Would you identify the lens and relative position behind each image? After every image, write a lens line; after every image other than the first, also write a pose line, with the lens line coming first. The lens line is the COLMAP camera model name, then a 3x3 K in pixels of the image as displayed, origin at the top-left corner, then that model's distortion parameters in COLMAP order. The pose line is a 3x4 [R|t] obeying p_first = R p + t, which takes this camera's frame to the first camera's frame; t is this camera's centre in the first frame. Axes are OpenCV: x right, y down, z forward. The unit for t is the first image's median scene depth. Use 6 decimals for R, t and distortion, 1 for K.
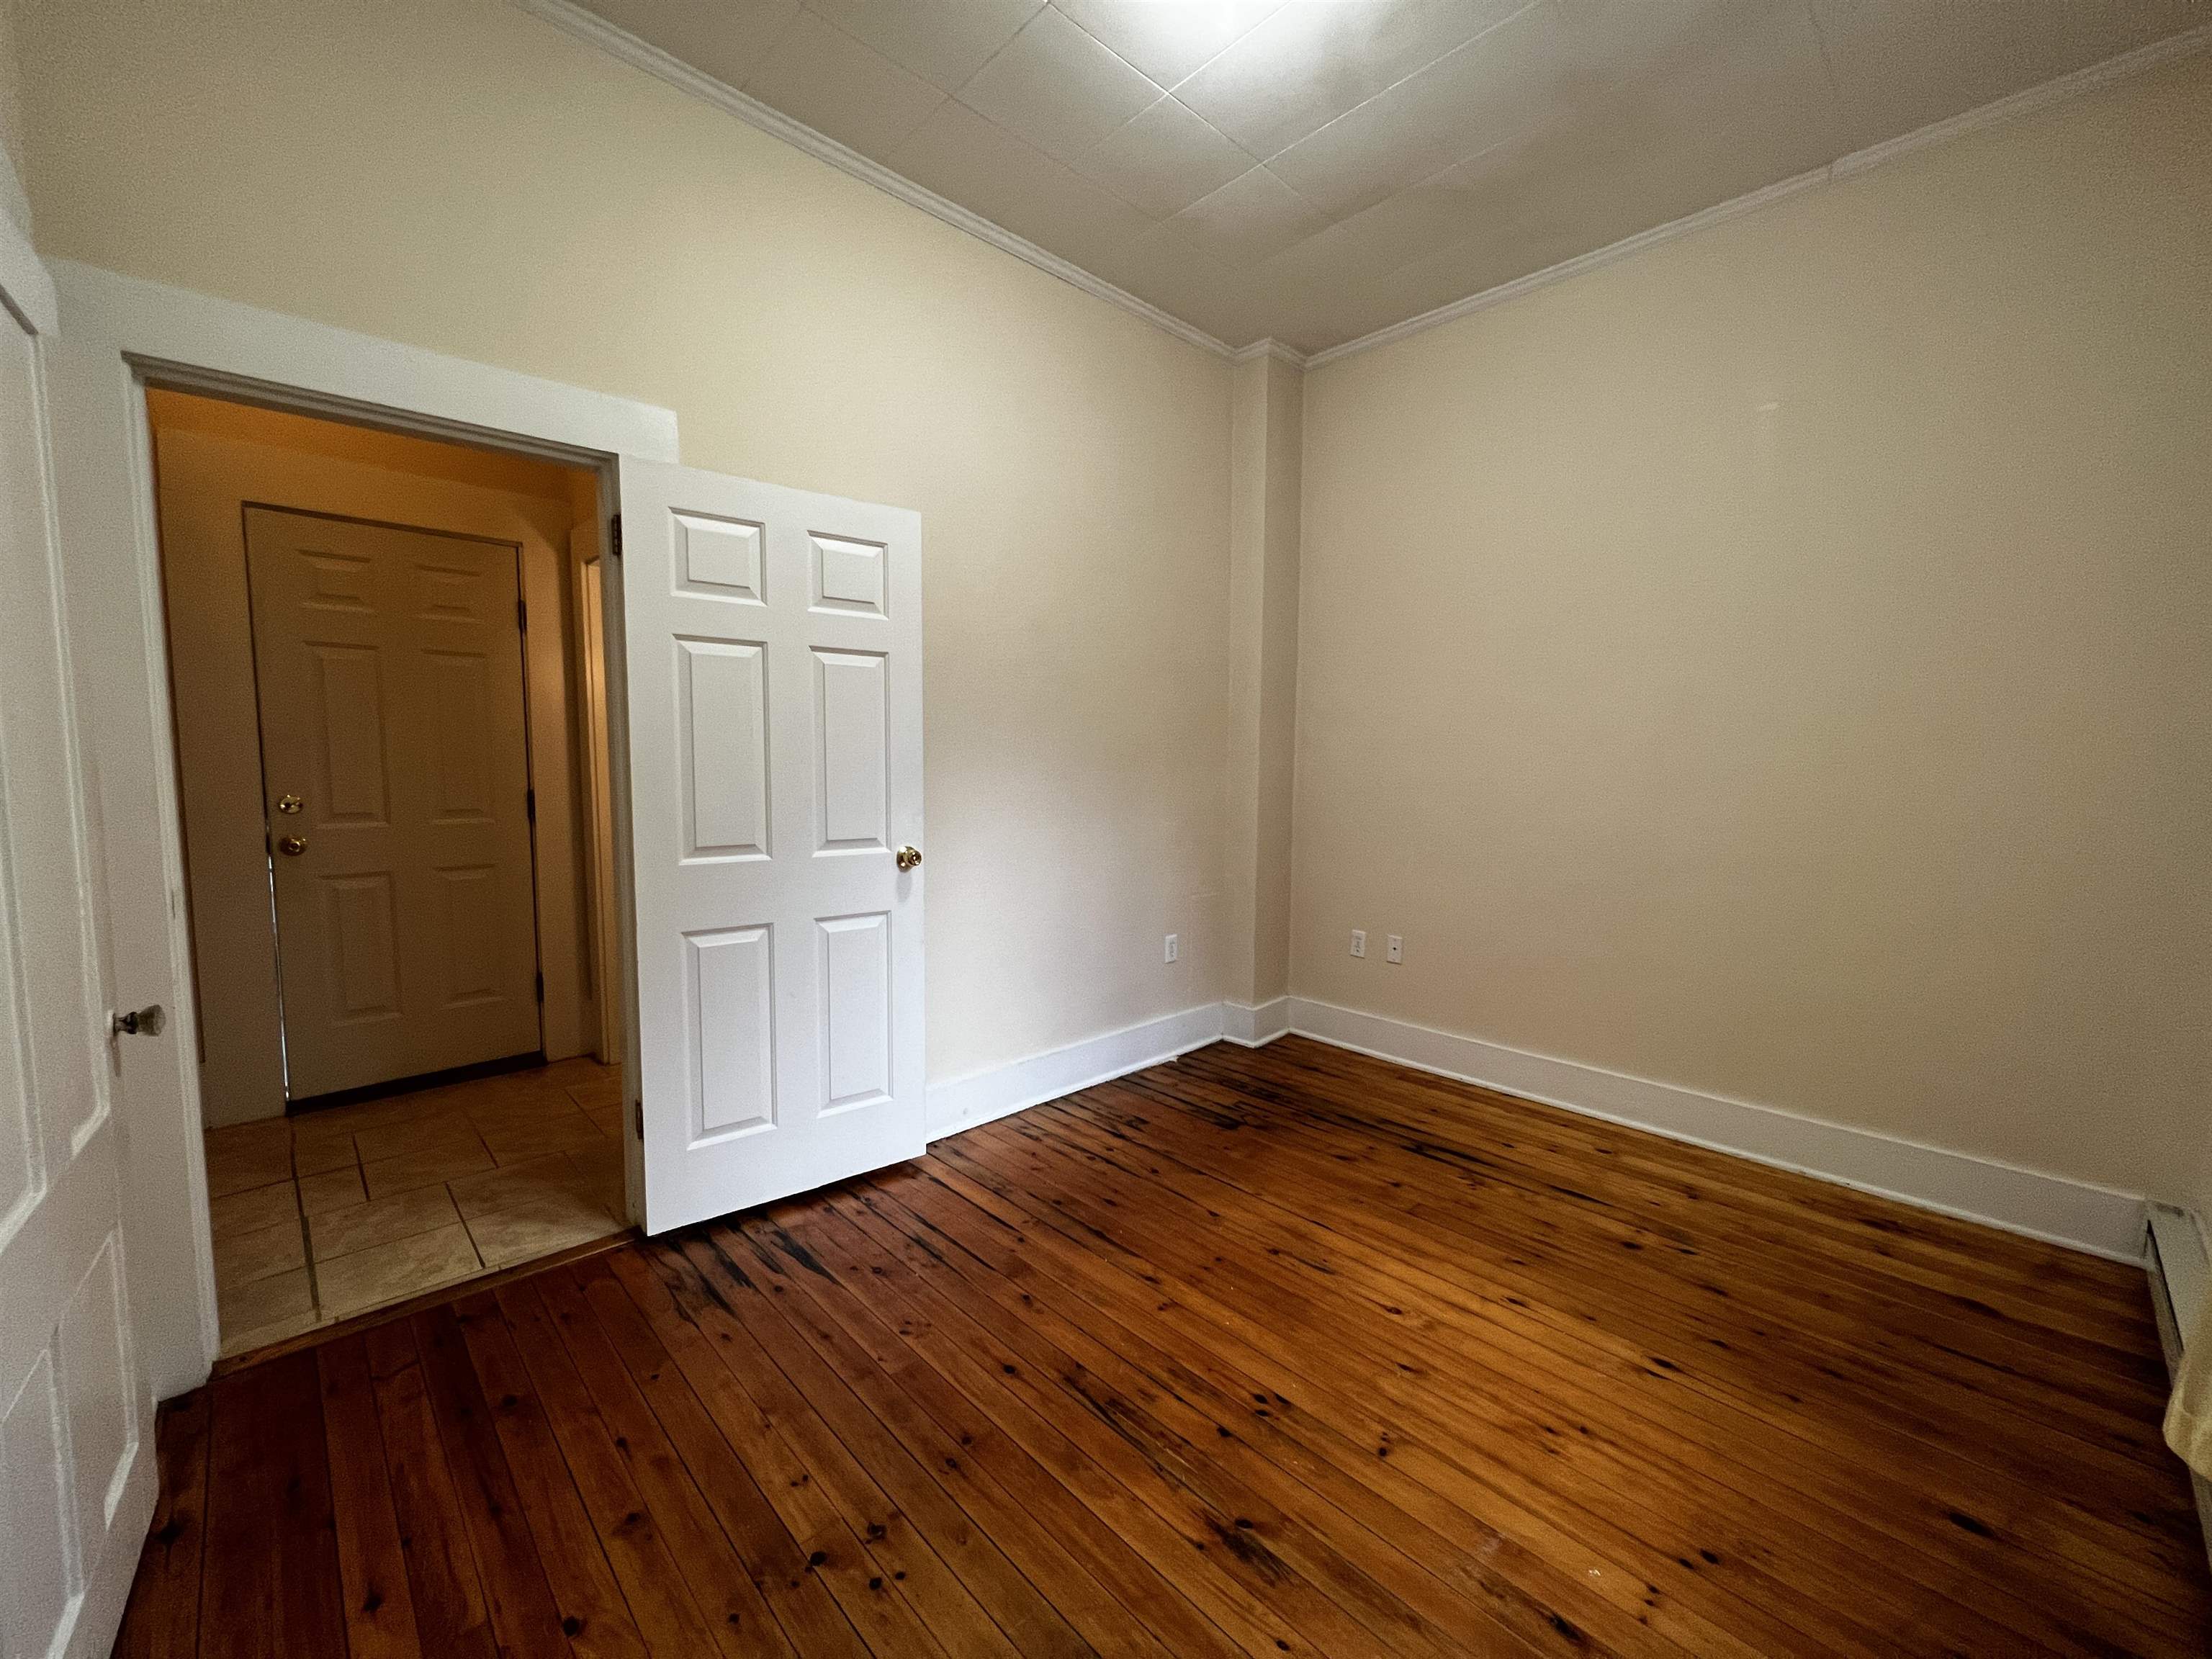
lens RADIAL K [[880.3, 0, 1106.4], [0, 880.3, 832.0], [0, 0, 1]] dist [-0.001925, -0.000039]
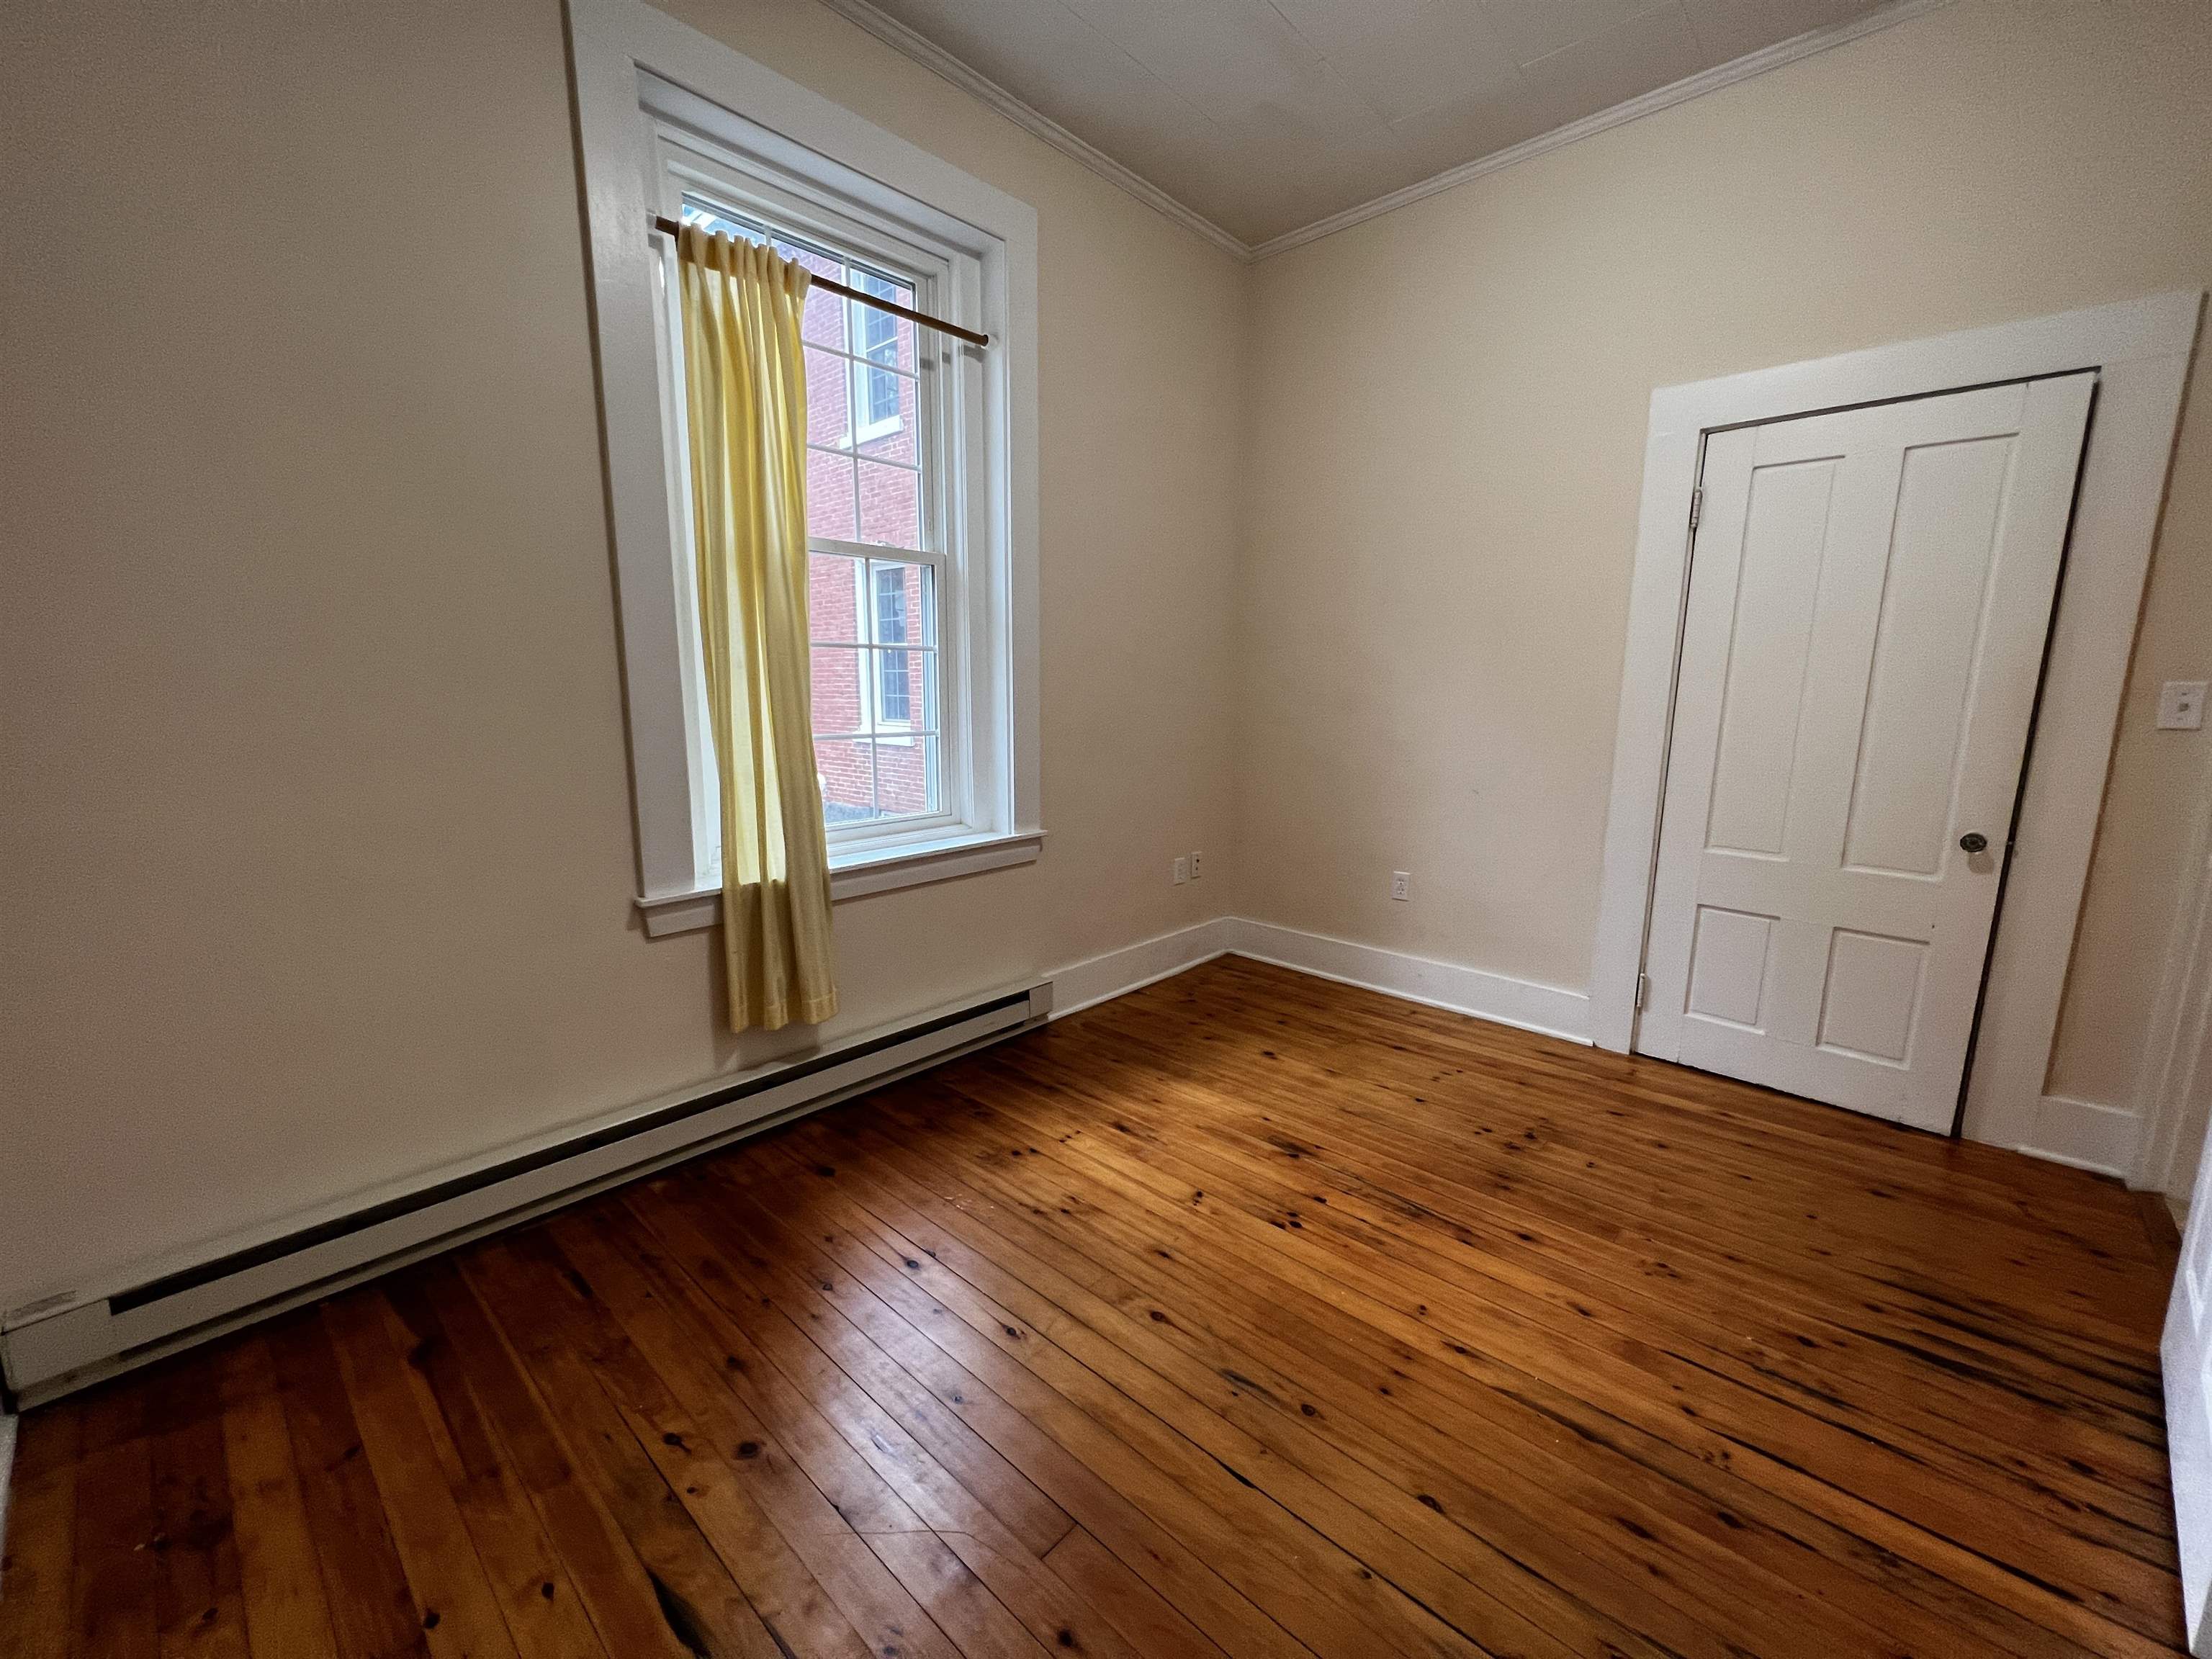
lens RADIAL K [[880.3, 0, 1106.4], [0, 880.3, 832.0], [0, 0, 1]] dist [-0.001925, -0.000039]
pose [[-0.997525, 0.001387, -0.070297, 0.390791], [-0.016425, 0.967545, 0.252164, -0.114743], [0.068366, 0.252694, -0.965128, 1.524527]]
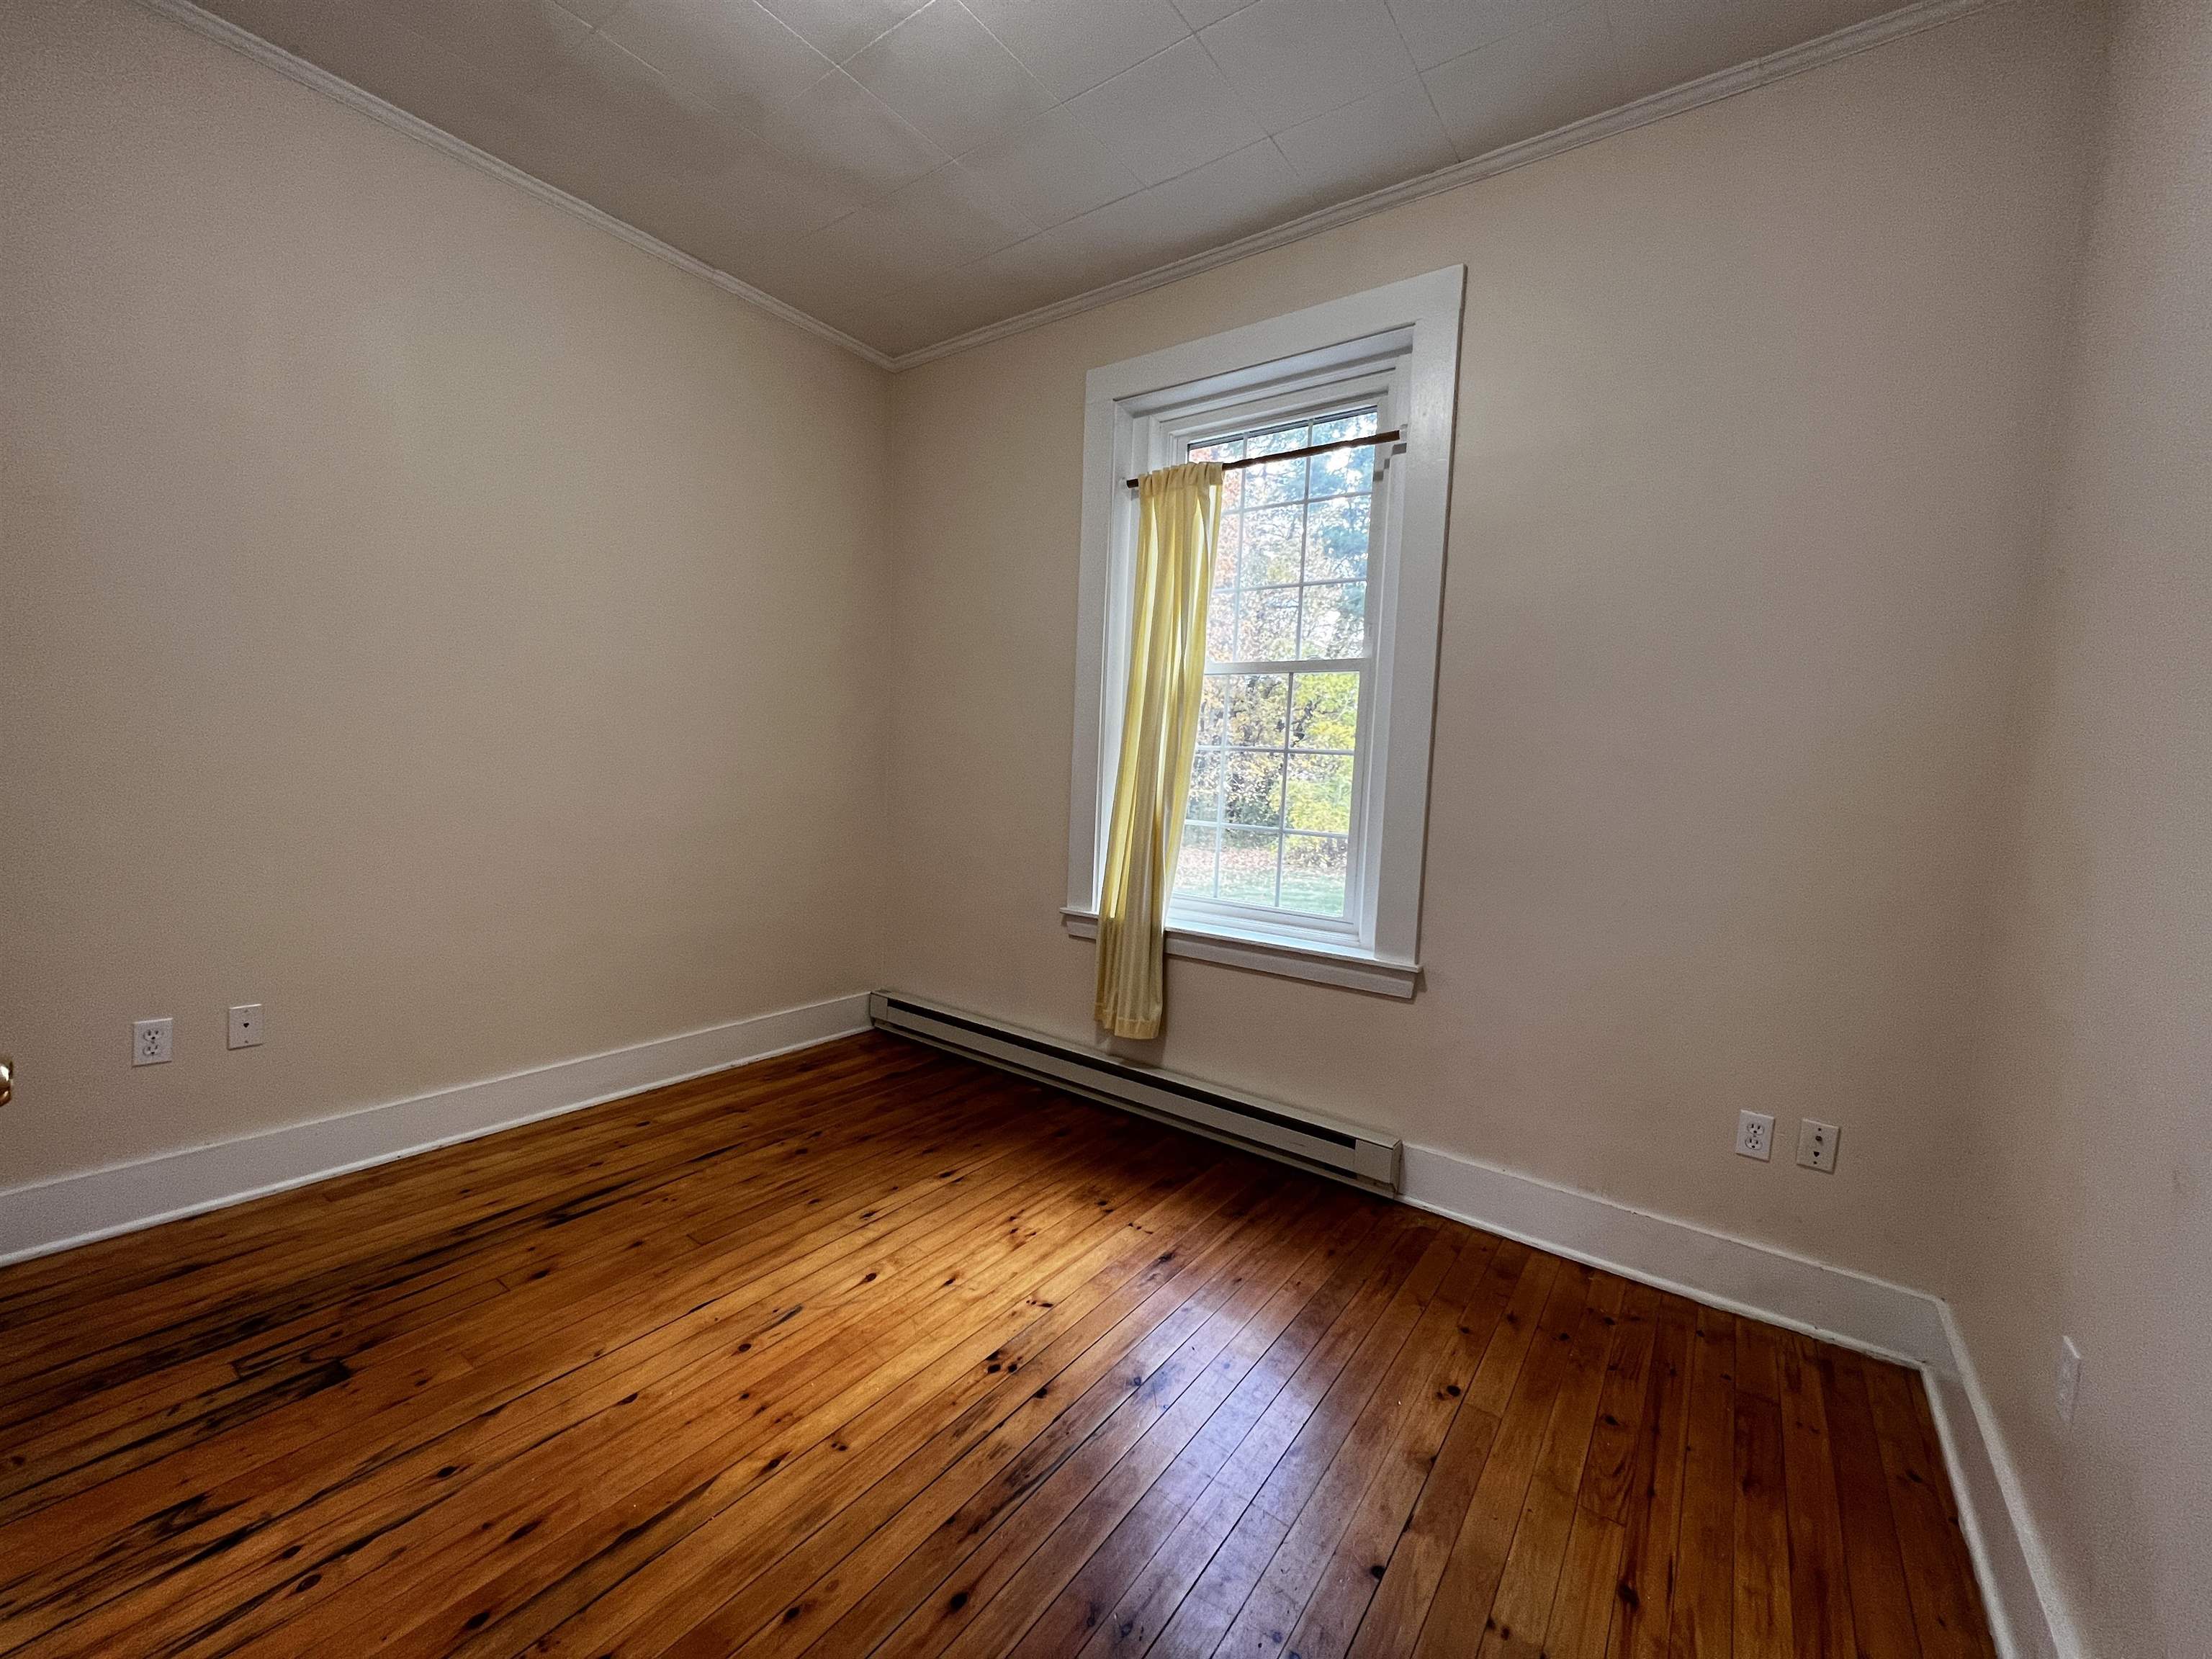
lens RADIAL K [[880.3, 0, 1106.4], [0, 880.3, 832.0], [0, 0, 1]] dist [-0.001925, -0.000039]
pose [[-0.177731, -0.093158, 0.979660, -0.634509], [0.038986, 0.994061, 0.101600, -0.075355], [-0.983307, 0.056251, -0.173043, 0.781171]]
